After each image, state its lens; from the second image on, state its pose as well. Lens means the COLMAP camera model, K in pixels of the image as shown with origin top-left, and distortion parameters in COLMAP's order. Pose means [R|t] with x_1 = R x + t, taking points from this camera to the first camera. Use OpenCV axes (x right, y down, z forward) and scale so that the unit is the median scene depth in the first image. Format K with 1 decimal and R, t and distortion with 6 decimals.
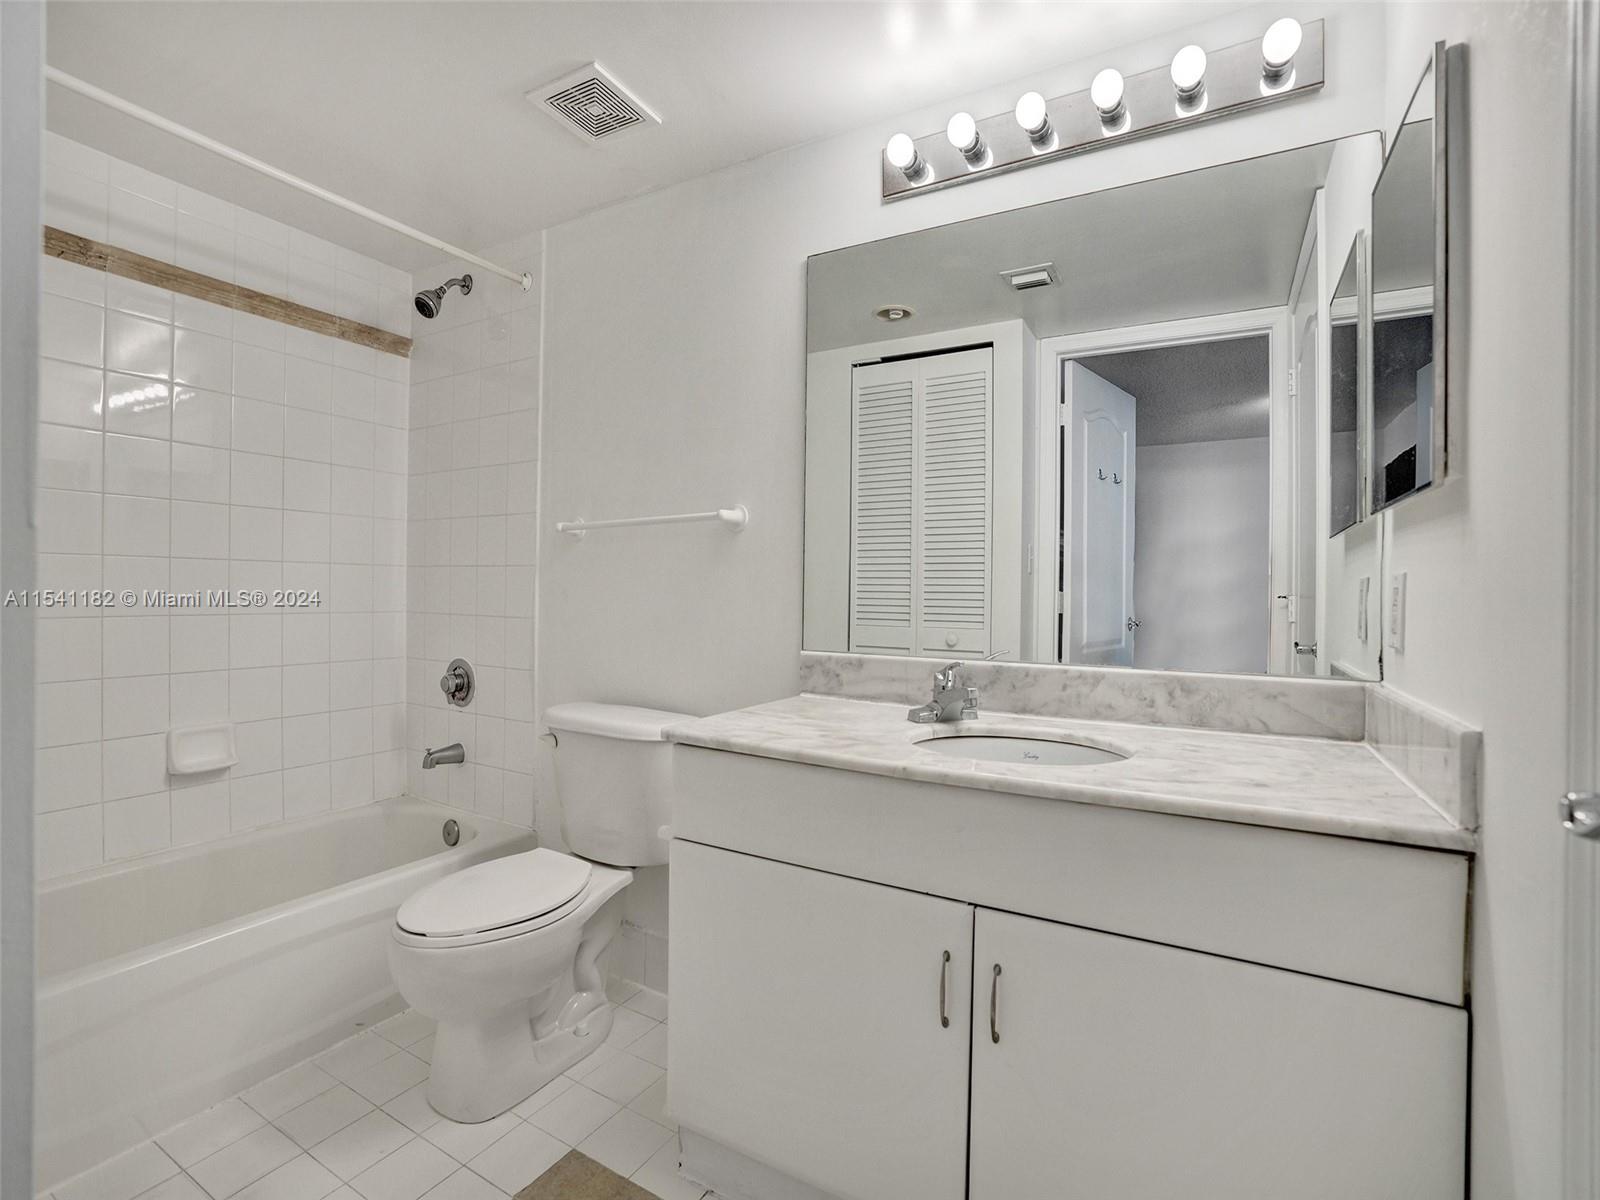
lens RADIAL K [[747.6, 0, 808.2], [0, 747.6, 593.2], [0, 0, 1]] dist [-0.058138, 0.021402]
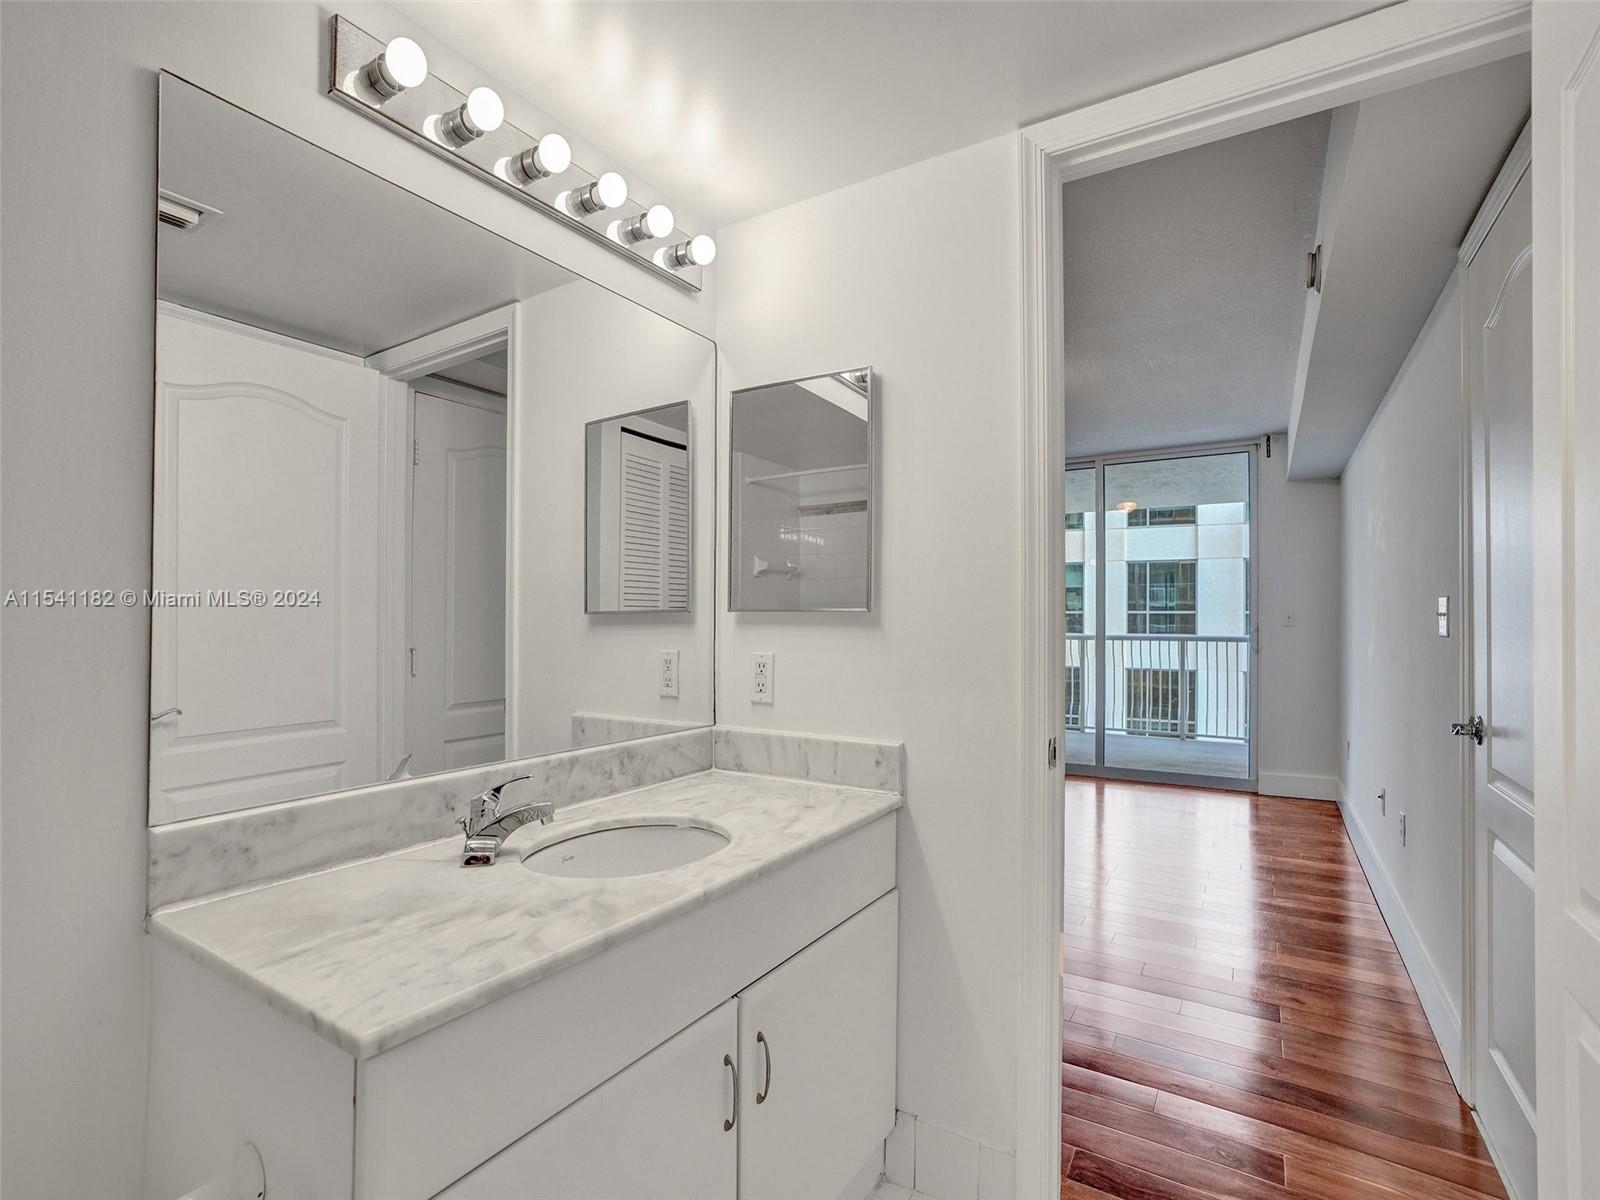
lens RADIAL K [[747.6, 0, 808.2], [0, 747.6, 624.0], [0, 0, 1]] dist [-0.058138, 0.021402]
pose [[0.042825, -0.015732, 0.998959, -0.495057], [-0.002259, 0.999872, 0.015844, -0.074358], [-0.999080, -0.002935, 0.042784, 0.531622]]
